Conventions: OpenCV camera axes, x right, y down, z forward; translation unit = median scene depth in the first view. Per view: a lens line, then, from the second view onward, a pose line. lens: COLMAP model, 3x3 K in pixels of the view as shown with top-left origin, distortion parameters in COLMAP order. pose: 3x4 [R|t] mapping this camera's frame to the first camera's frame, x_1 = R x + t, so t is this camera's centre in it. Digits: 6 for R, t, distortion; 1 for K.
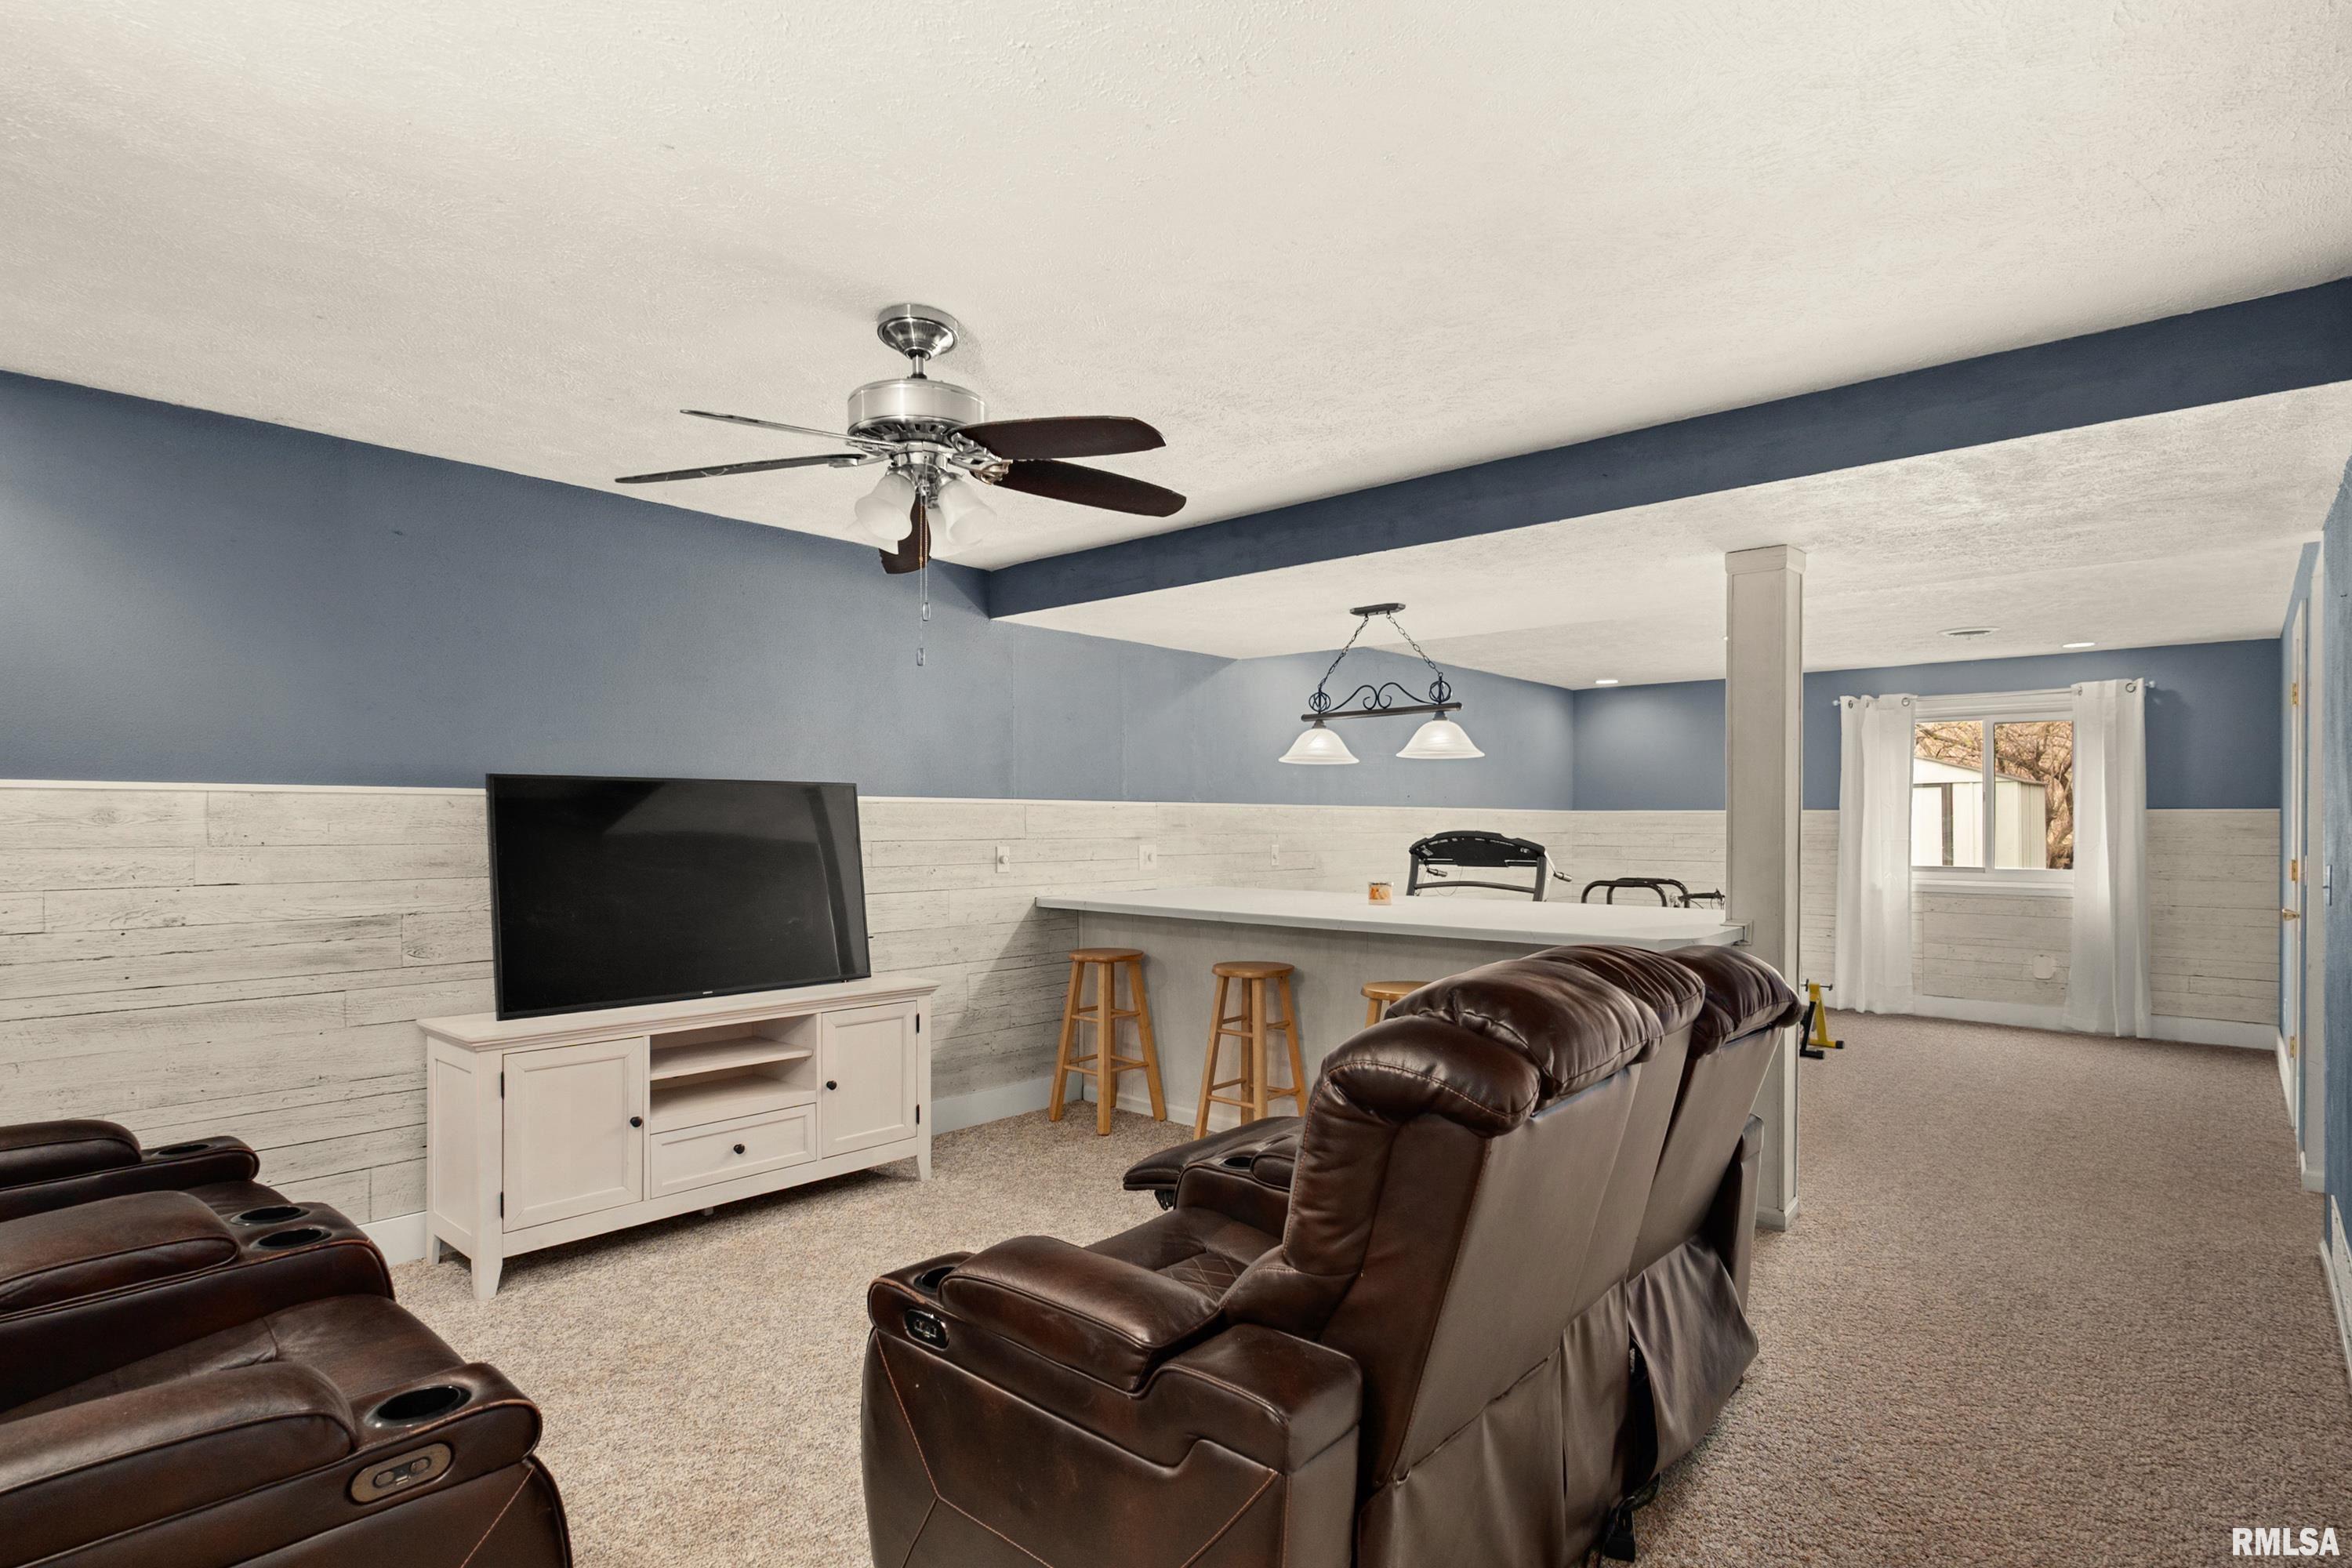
lens RADIAL K [[1160.2, 0, 1179.4], [0, 1160.2, 816.2], [0, 0, 1]] dist [0.002712, 0.000573]
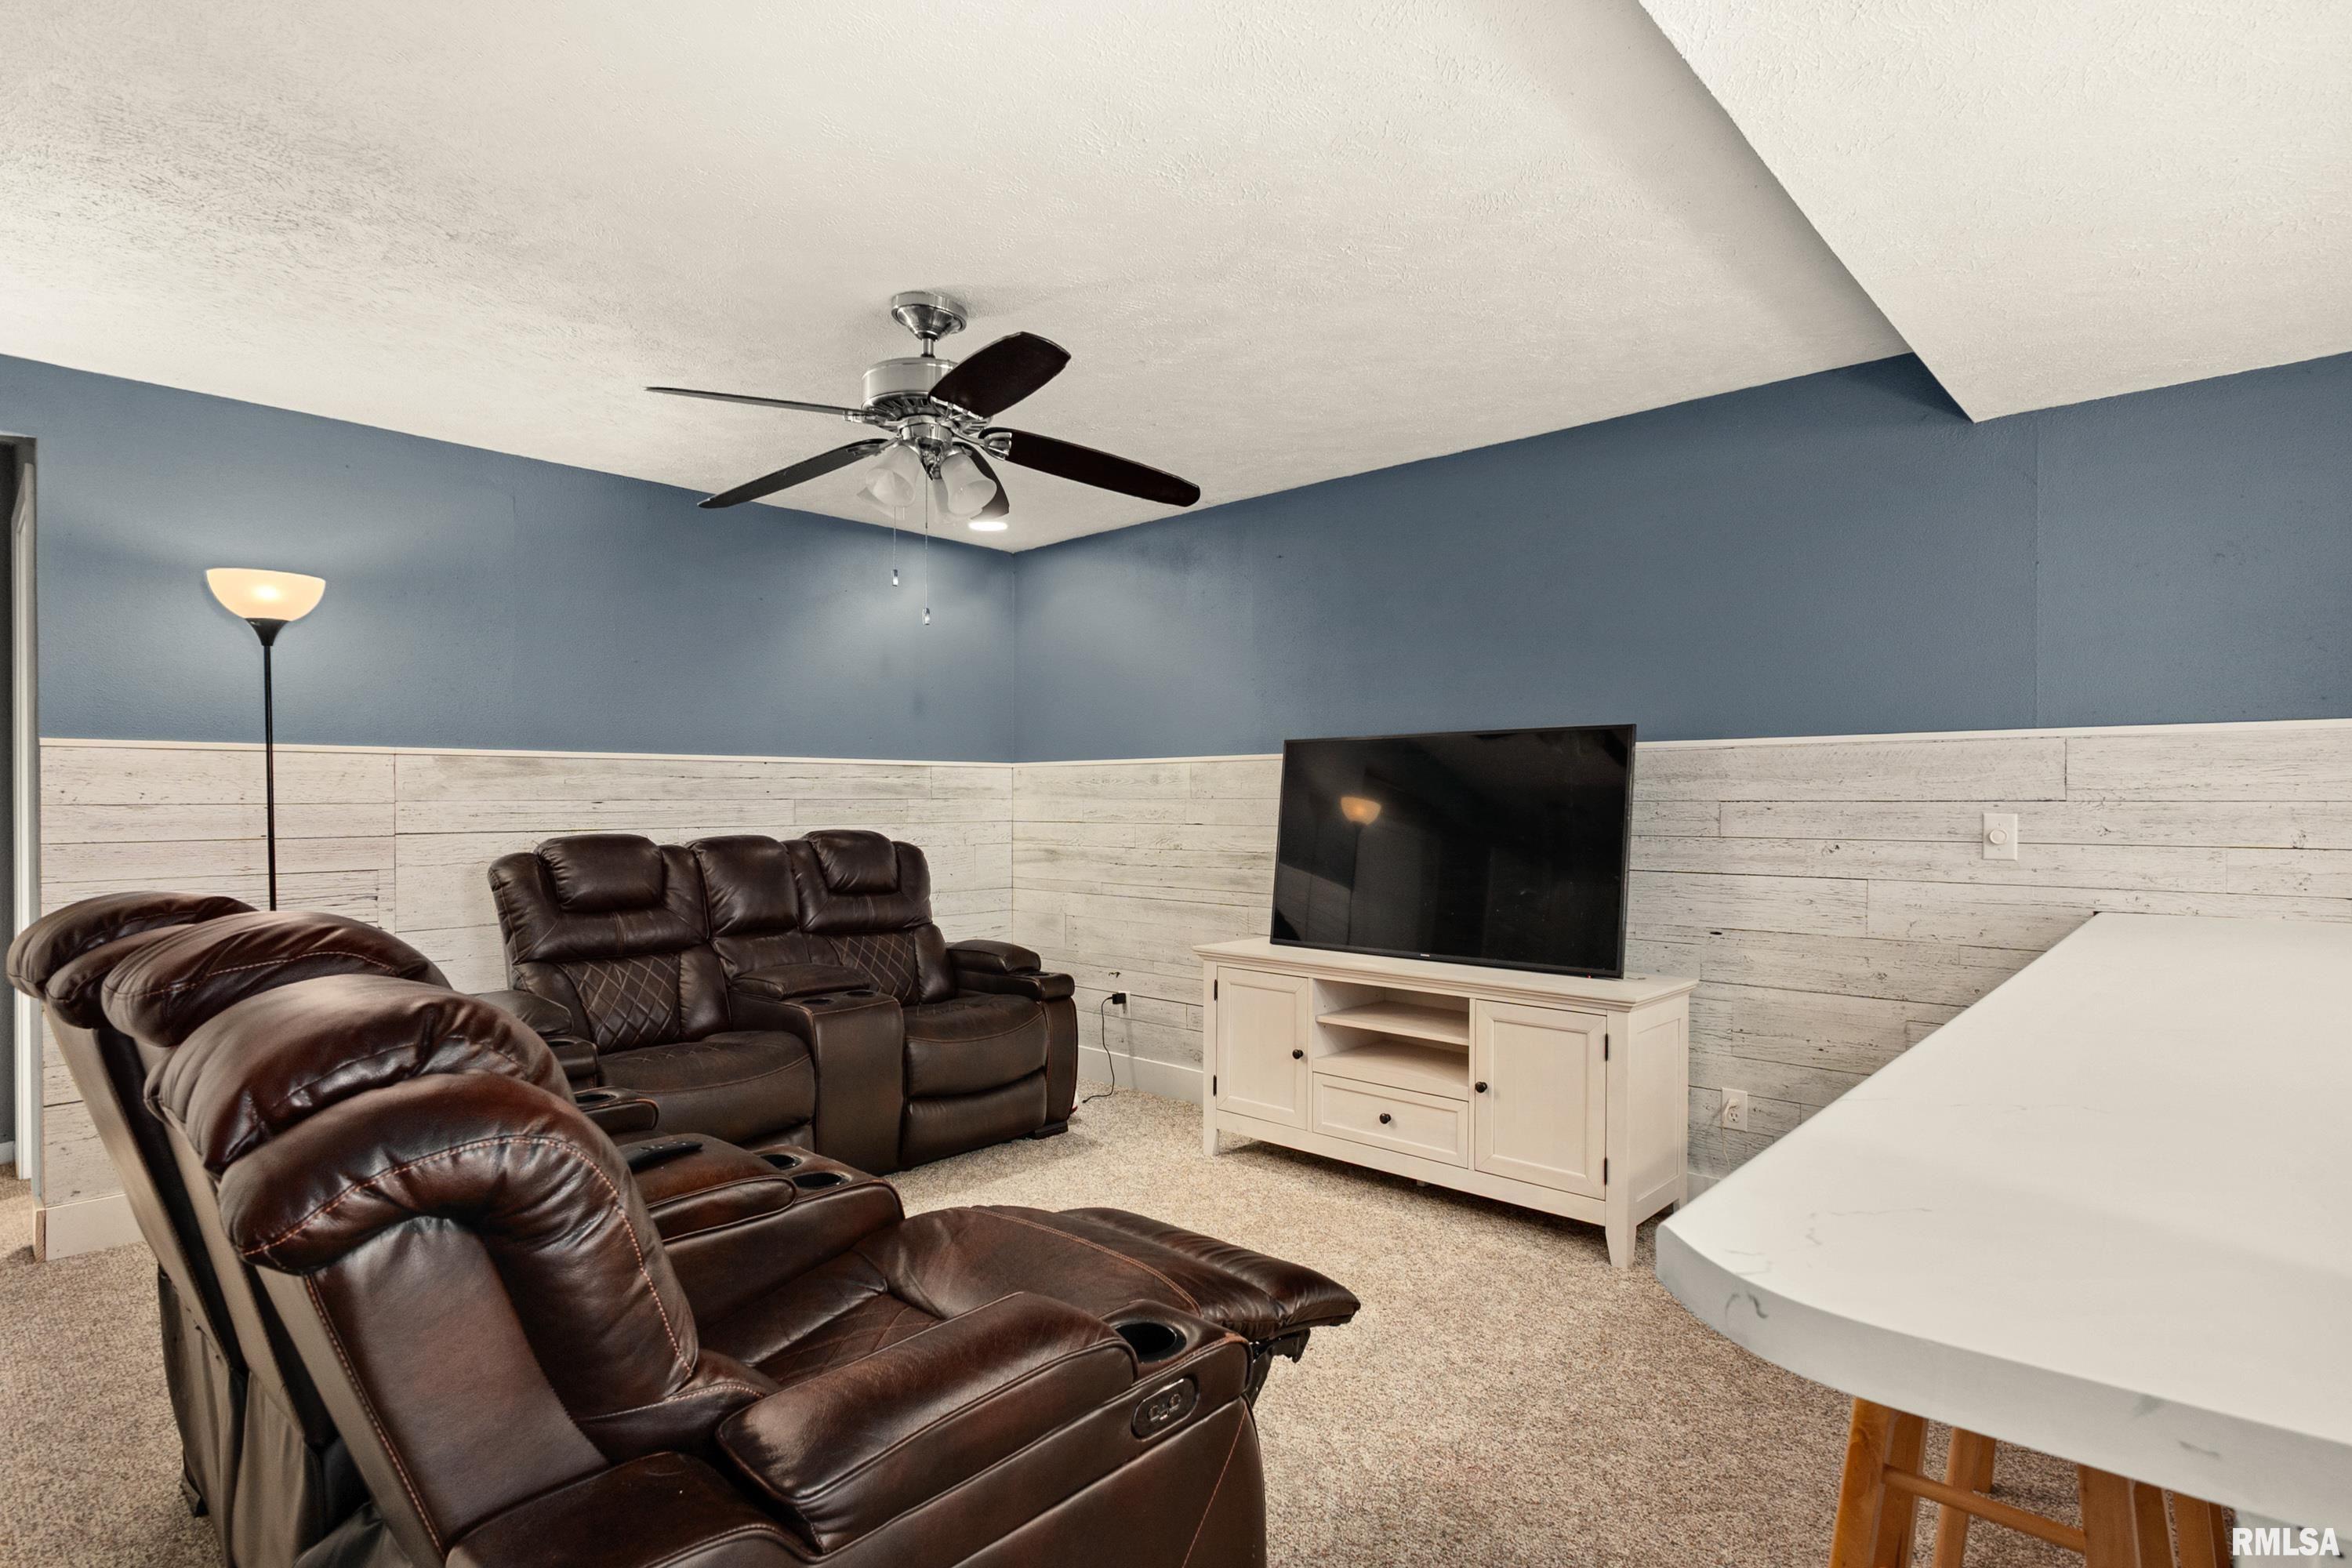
lens RADIAL K [[1177.6, 0, 1177.6], [0, 1177.6, 796.5], [0, 0, 1]] dist [0.001110, 0.000216]
pose [[-0.002968, 0.002920, -0.999991, 0.474409], [0.011861, 0.999925, 0.002884, 0.012570], [0.999925, -0.011852, -0.003002, 0.667209]]
